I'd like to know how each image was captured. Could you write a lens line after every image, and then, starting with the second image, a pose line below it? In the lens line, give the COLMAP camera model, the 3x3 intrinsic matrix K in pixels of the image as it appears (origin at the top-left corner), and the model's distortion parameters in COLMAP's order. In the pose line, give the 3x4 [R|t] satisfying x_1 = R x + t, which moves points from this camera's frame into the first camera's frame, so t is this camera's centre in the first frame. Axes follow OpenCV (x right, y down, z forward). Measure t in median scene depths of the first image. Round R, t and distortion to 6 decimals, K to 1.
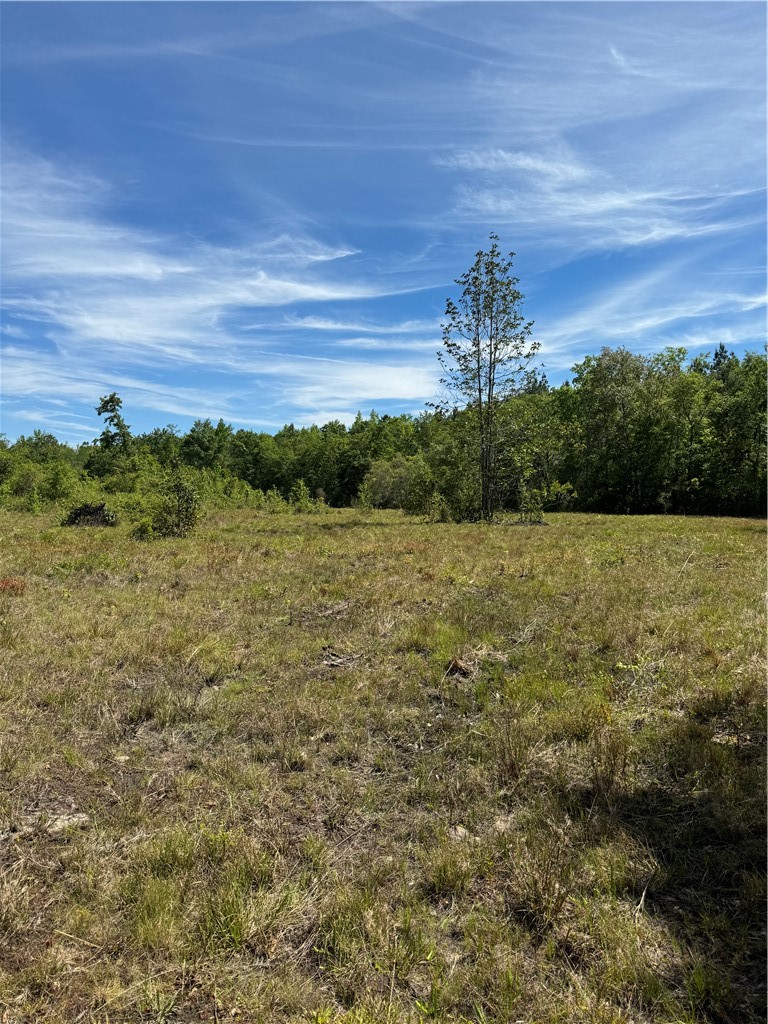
lens RADIAL K [[714.2, 0, 375.4], [0, 714.2, 513.5], [0, 0, 1]] dist [0.181178, -0.395137]
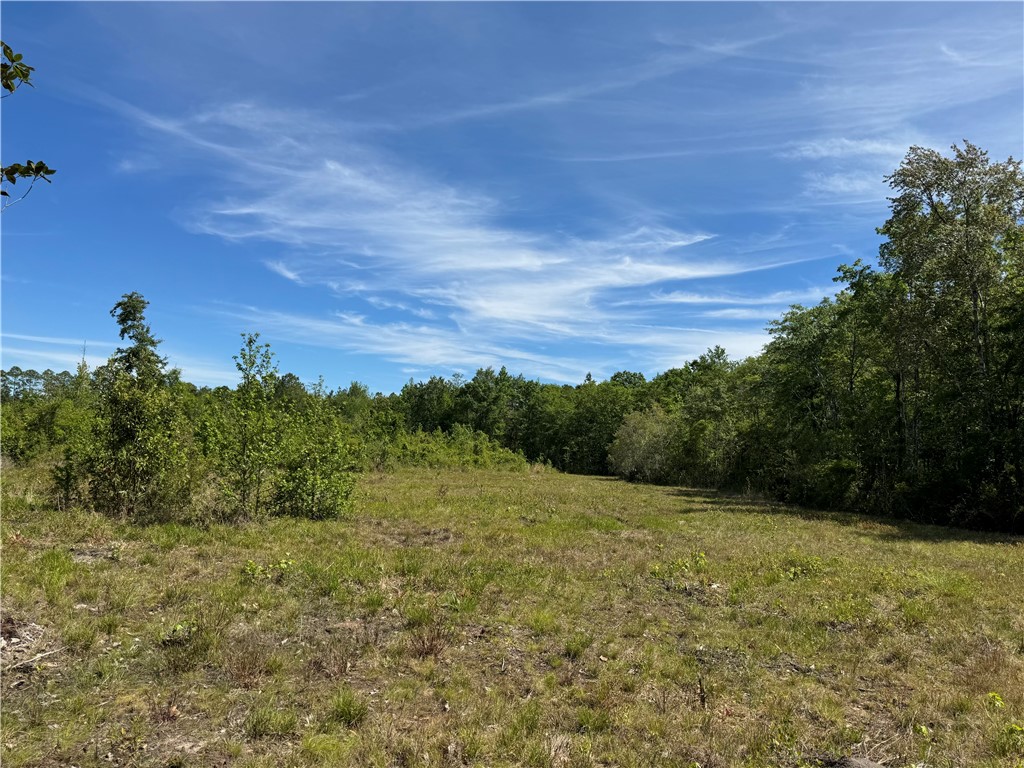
lens RADIAL K [[772.2, 0, 510.3], [0, 772.2, 388.2], [0, 0, 1]] dist [0.164093, -0.332147]
pose [[0.933555, 0.011090, -0.358262, 0.108827], [-0.052867, 0.992850, -0.107026, -0.000637], [0.354513, 0.118855, 0.927466, -0.140195]]
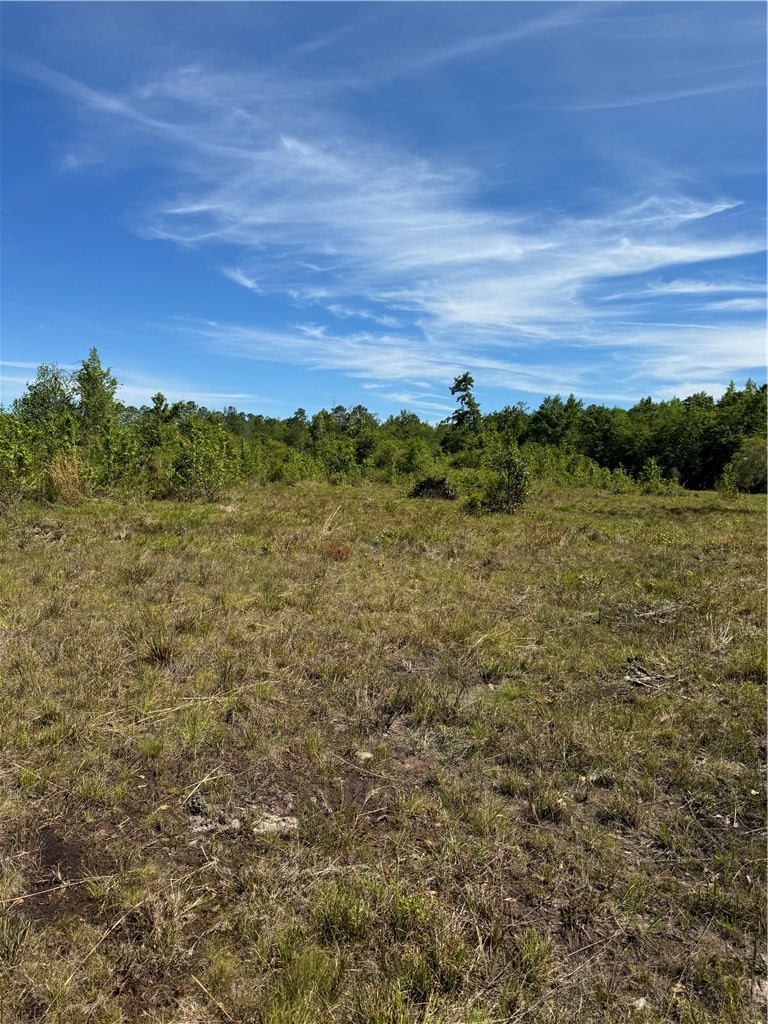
lens RADIAL K [[713.3, 0, 370.6], [0, 713.3, 509.1], [0, 0, 1]] dist [0.111078, -0.239222]
pose [[0.886088, 0.050707, -0.460735, 0.001292], [-0.038837, 0.998625, 0.035214, -0.000074], [0.461887, -0.013309, 0.886839, 0.004514]]
